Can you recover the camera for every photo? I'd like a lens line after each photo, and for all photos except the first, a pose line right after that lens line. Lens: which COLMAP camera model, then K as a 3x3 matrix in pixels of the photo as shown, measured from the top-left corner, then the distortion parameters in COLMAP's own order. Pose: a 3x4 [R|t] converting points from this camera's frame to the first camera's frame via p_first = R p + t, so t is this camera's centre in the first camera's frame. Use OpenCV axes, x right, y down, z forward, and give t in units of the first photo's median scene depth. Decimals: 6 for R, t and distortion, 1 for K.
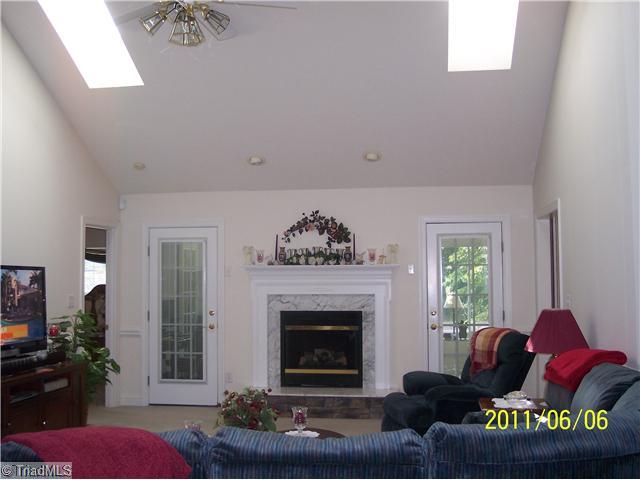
lens RADIAL K [[745.1, 0, 320.0], [0, 745.1, 240.0], [0, 0, 1]] dist [-0.151712, 0.335217]
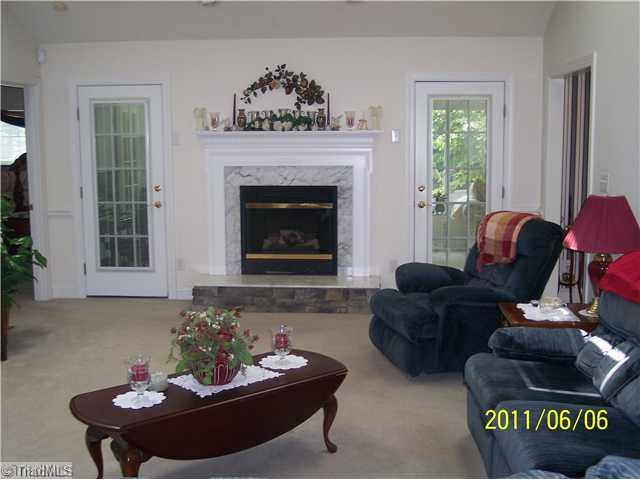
lens RADIAL K [[745.1, 0, 320.0], [0, 745.1, 240.0], [0, 0, 1]] dist [-0.151712, 0.335217]
pose [[0.997276, -0.007910, 0.073338, -0.025421], [-0.005870, 0.982570, 0.185802, -0.000959], [-0.073530, -0.185726, 0.979846, 0.161114]]
